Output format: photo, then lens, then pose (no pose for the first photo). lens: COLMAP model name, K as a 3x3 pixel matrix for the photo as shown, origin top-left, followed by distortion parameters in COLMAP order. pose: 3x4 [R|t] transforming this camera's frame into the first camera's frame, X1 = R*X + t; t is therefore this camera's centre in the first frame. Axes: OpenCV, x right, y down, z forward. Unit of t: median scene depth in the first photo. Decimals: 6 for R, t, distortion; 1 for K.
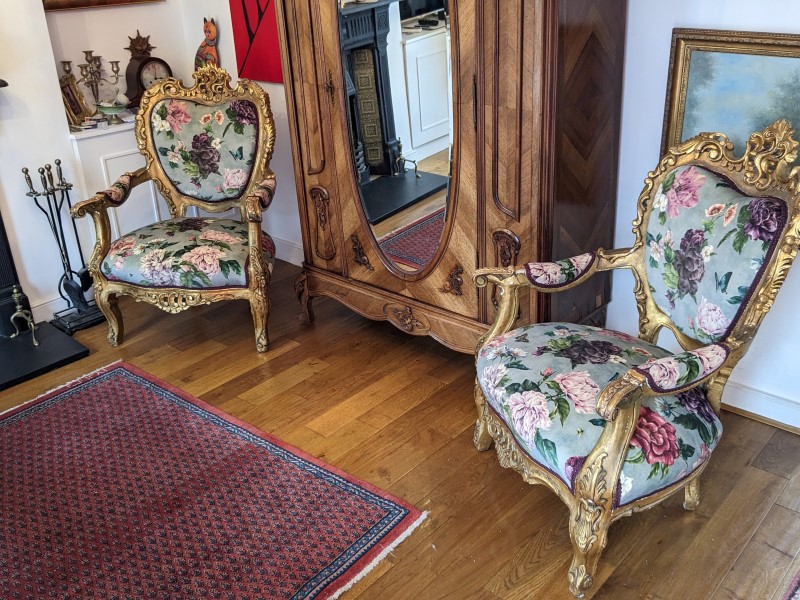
lens RADIAL K [[809.3, 0, 400.0], [0, 809.3, 300.0], [0, 0, 1]] dist [0.120304, -0.258807]
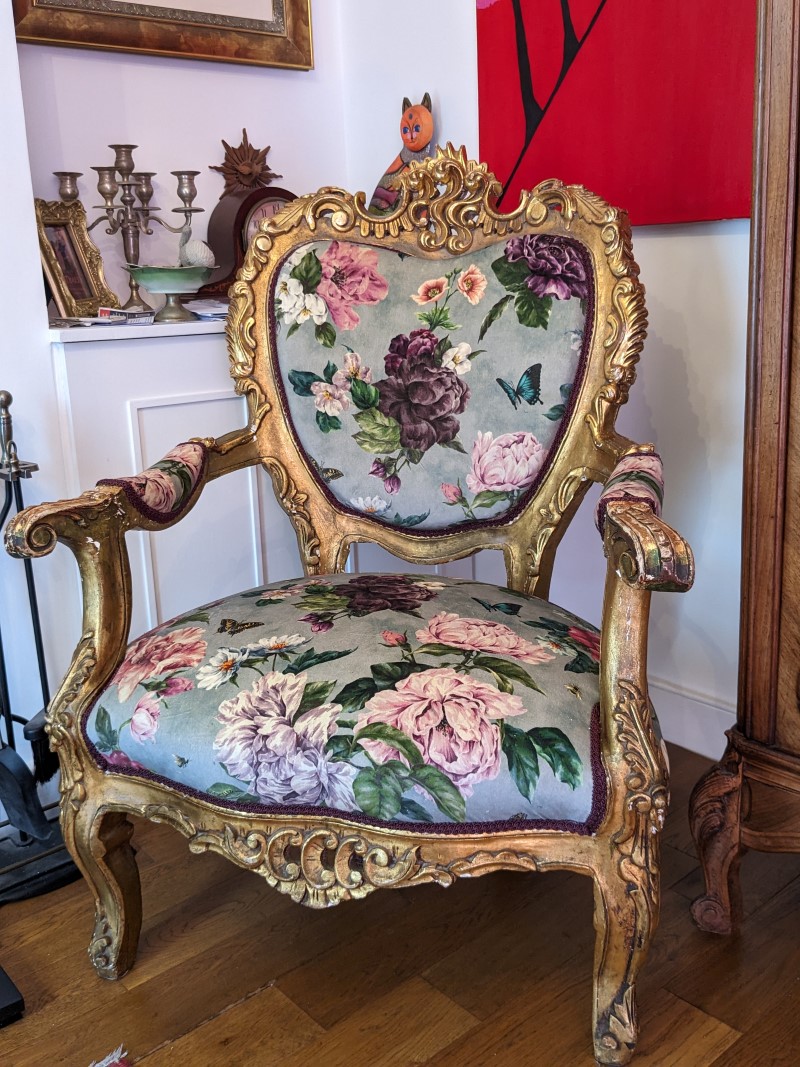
lens RADIAL K [[1079.4, 0, 400.0], [0, 1079.4, 533.5], [0, 0, 1]] dist [0.120304, -0.258807]
pose [[0.992729, 0.033381, -0.115651, -0.197513], [-0.052147, 0.985204, -0.163259, -0.046960], [0.108490, 0.168103, 0.979781, 0.579682]]
